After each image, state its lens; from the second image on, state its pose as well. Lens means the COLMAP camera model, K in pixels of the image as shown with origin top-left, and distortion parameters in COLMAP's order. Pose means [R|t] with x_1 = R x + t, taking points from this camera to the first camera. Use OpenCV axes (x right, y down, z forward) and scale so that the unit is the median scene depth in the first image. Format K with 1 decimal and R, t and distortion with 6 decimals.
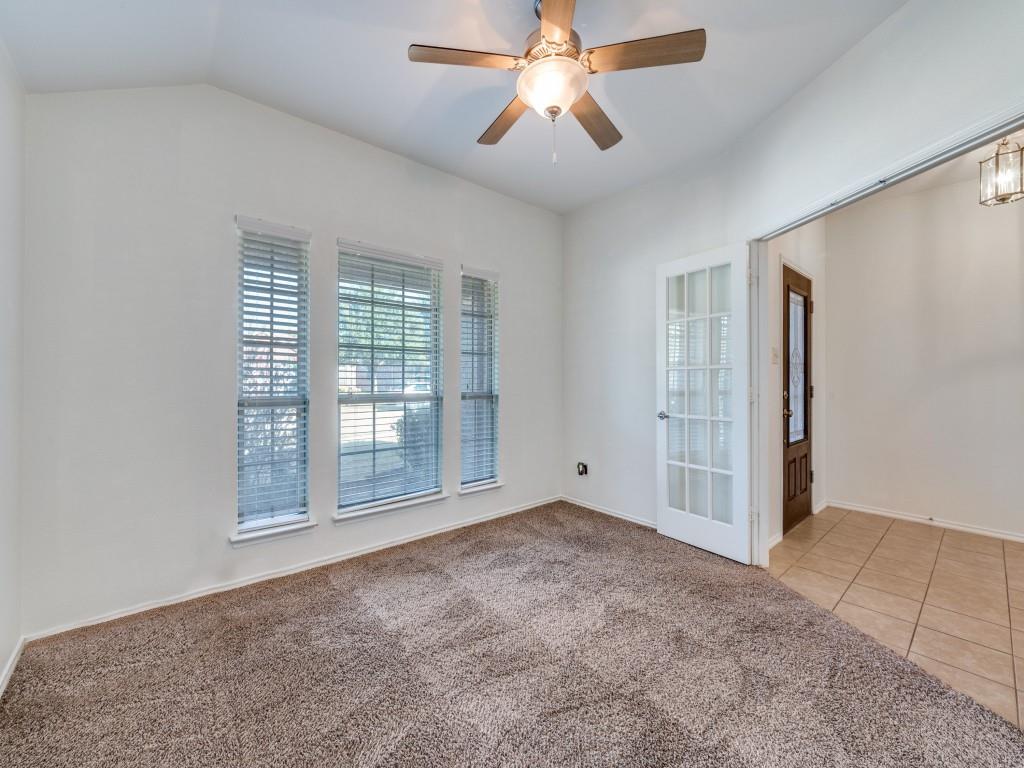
lens RADIAL K [[408.6, 0, 510.8], [0, 408.6, 379.0], [0, 0, 1]] dist [-0.001523, 0.000028]
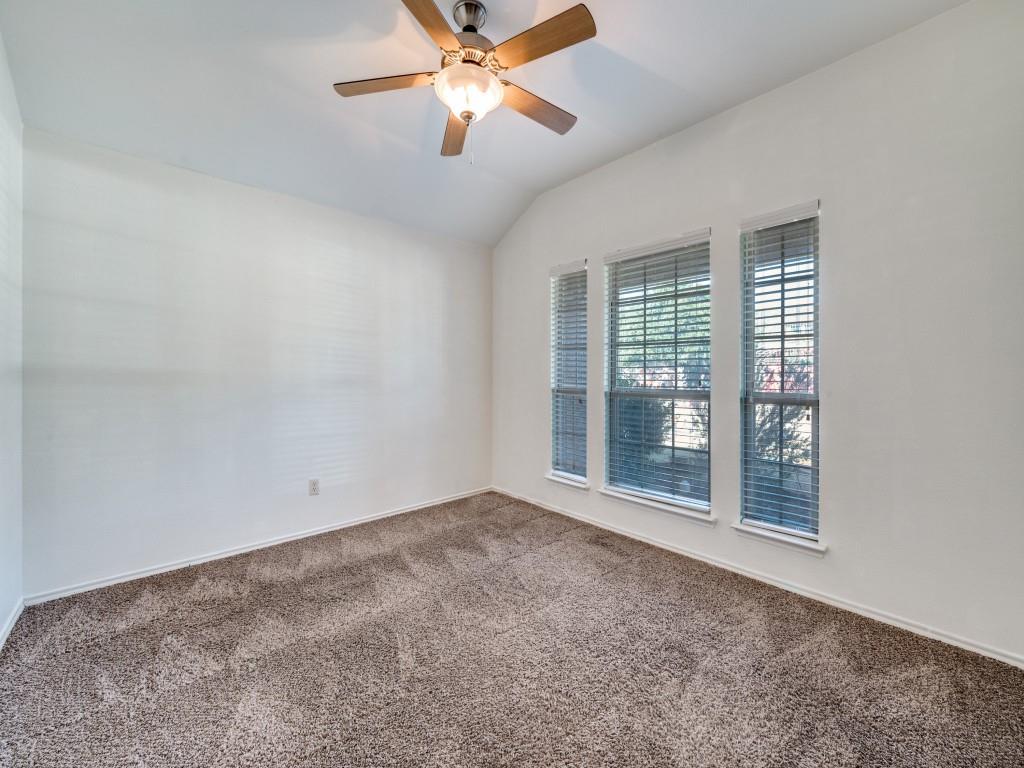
lens RADIAL K [[408.6, 0, 510.8], [0, 408.6, 379.0], [0, 0, 1]] dist [-0.001523, 0.000028]
pose [[0.030894, 0.009237, -0.999480, 0.659434], [-0.006445, 0.999938, 0.009042, 0.004898], [0.999502, 0.006162, 0.030951, 0.610372]]
